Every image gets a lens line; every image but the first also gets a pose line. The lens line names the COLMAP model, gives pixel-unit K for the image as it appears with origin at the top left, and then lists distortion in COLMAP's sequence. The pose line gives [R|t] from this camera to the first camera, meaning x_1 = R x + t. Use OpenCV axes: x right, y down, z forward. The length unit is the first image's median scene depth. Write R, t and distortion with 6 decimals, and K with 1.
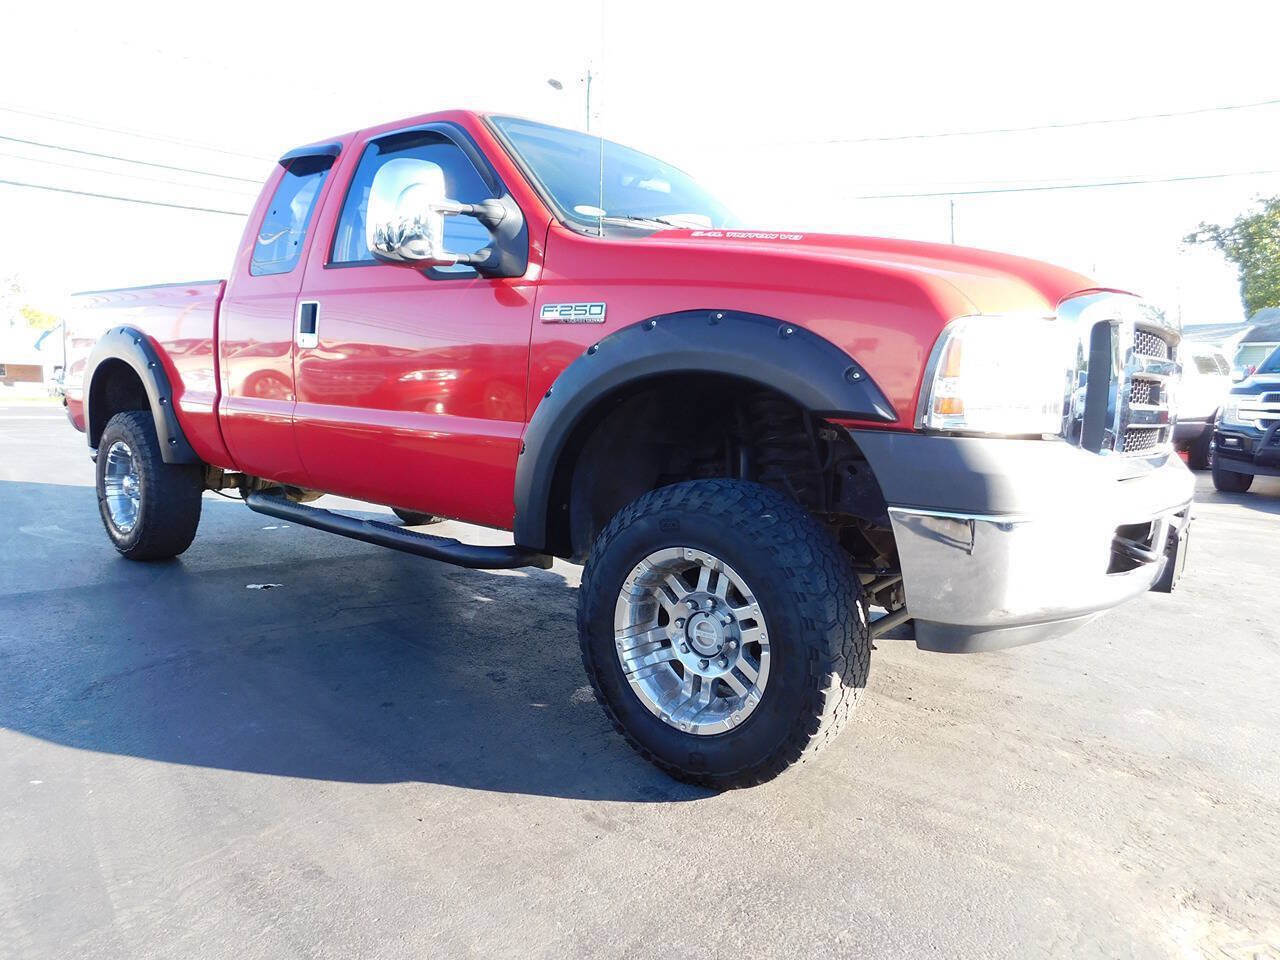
lens RADIAL K [[845.1, 0, 637.8], [0, 845.1, 478.4], [0, 0, 1]] dist [-0.068380, 0.055293]
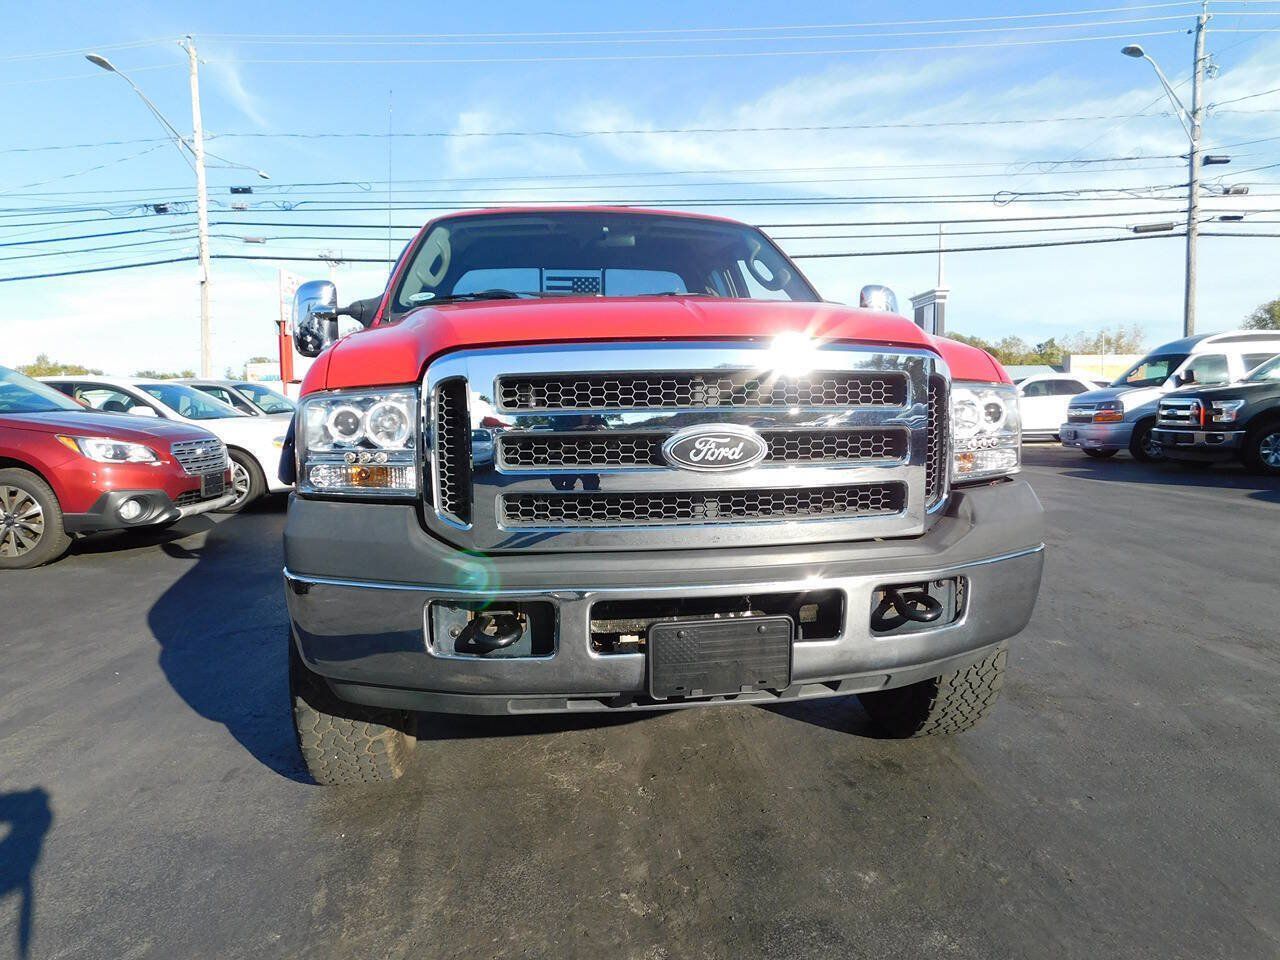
lens RADIAL K [[845.1, 0, 636.6], [0, 845.1, 483.1], [0, 0, 1]] dist [-0.068380, 0.055293]
pose [[0.743467, 0.024626, -0.668319, 1.188114], [-0.035352, 0.999372, -0.002502, -0.070824], [0.667838, 0.025487, 0.743871, 0.383133]]
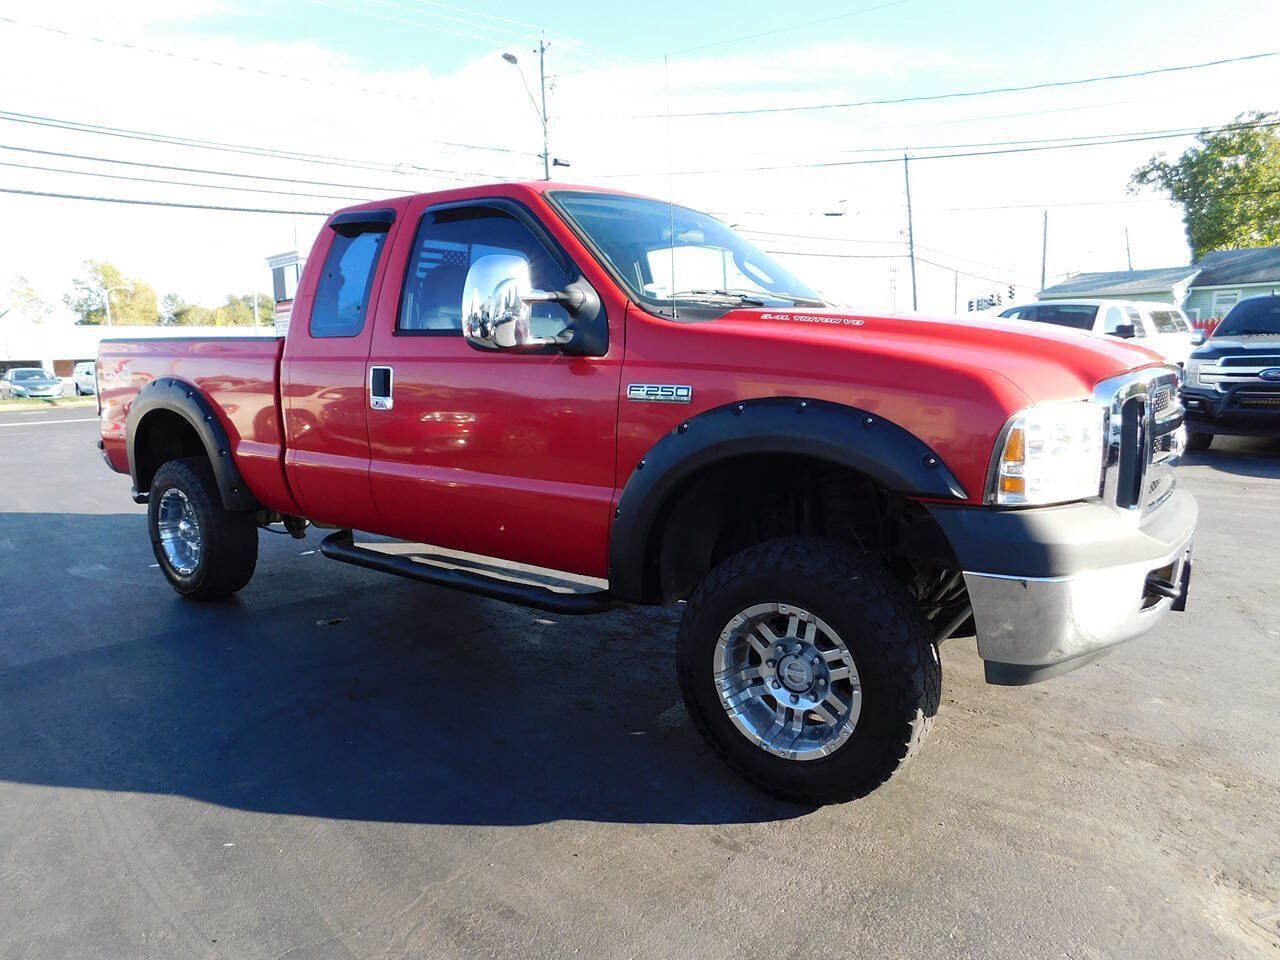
lens RADIAL K [[845.1, 0, 638.0], [0, 845.1, 476.6], [0, 0, 1]] dist [-0.068380, 0.055293]
pose [[0.997663, -0.054909, 0.040657, -0.169372], [0.053145, 0.997649, 0.043278, -0.146441], [-0.042938, -0.041016, 0.998235, -0.132436]]
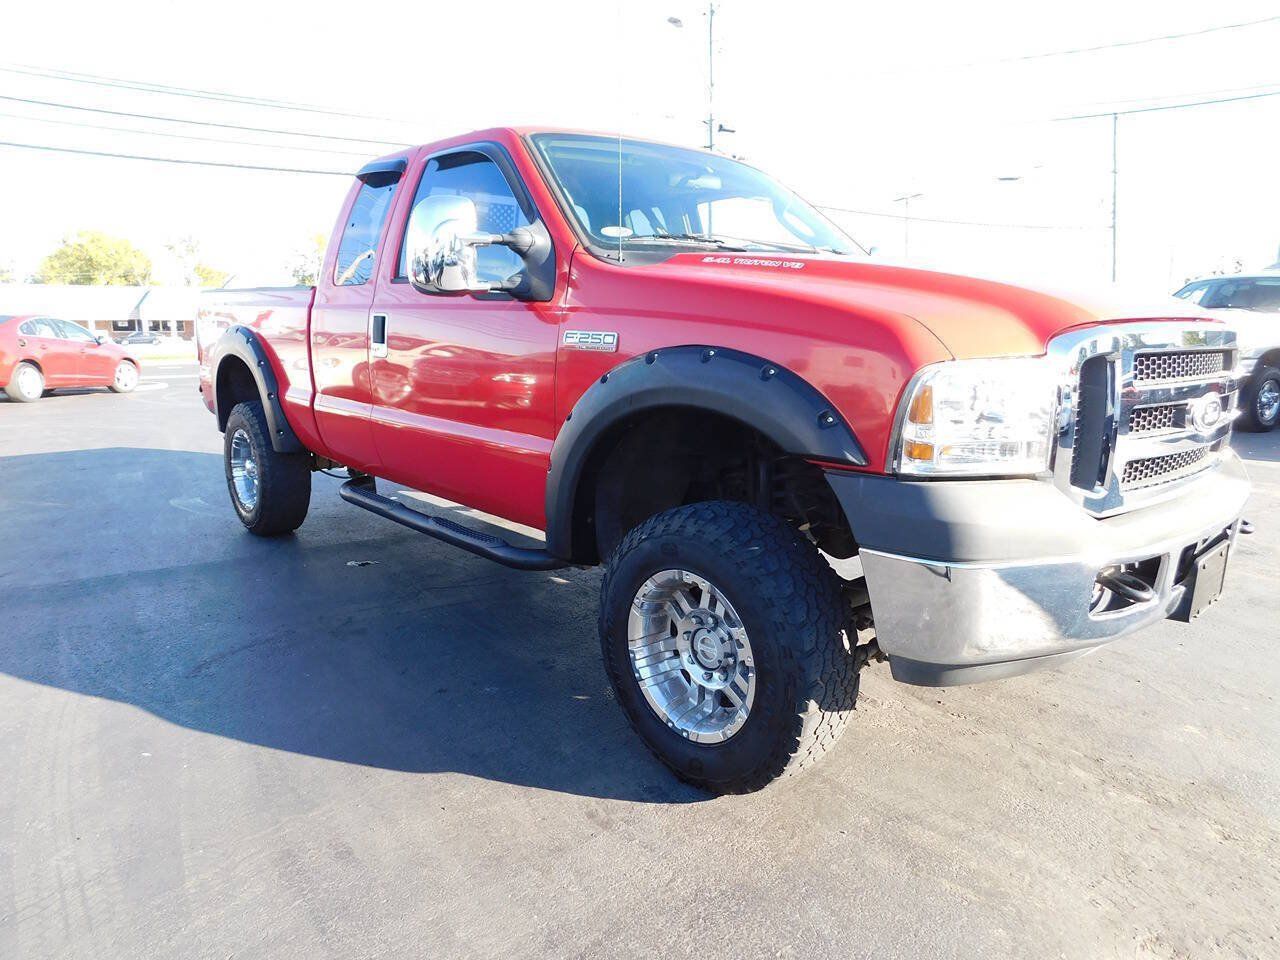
lens RADIAL K [[845.1, 0, 637.0], [0, 845.1, 477.5], [0, 0, 1]] dist [-0.068380, 0.055293]
pose [[0.987028, 0.001909, -0.160539, 0.162705], [0.009458, 0.997501, 0.070017, -0.106482], [0.160271, -0.070627, 0.984543, -0.045956]]
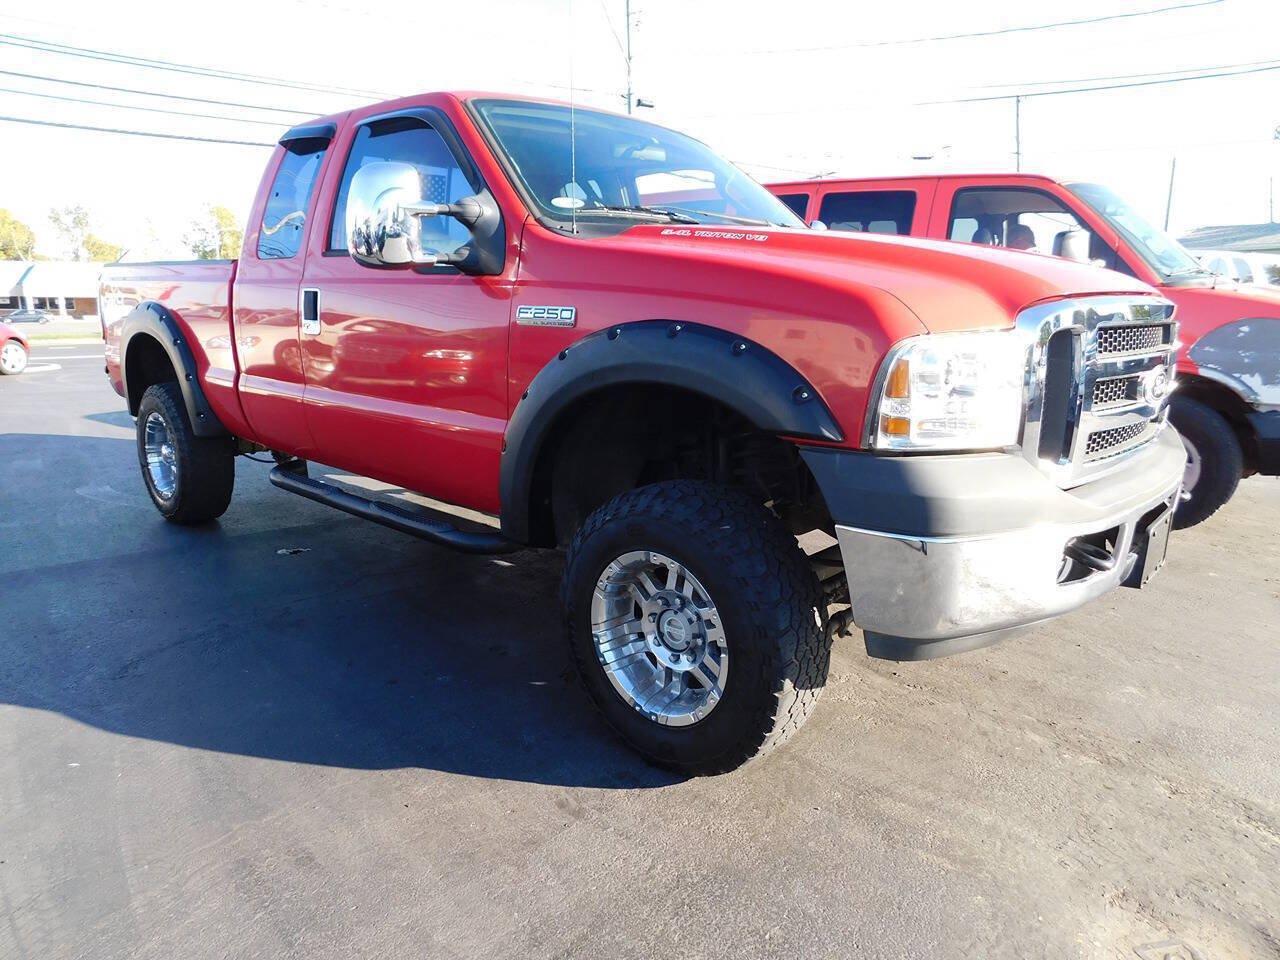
lens RADIAL K [[845.1, 0, 636.1], [0, 845.1, 477.3], [0, 0, 1]] dist [-0.068380, 0.055293]
pose [[0.997602, -0.012743, -0.068024, 0.106121], [0.019354, 0.995054, 0.097433, -0.106886], [0.066446, -0.098516, 0.992915, -0.022819]]
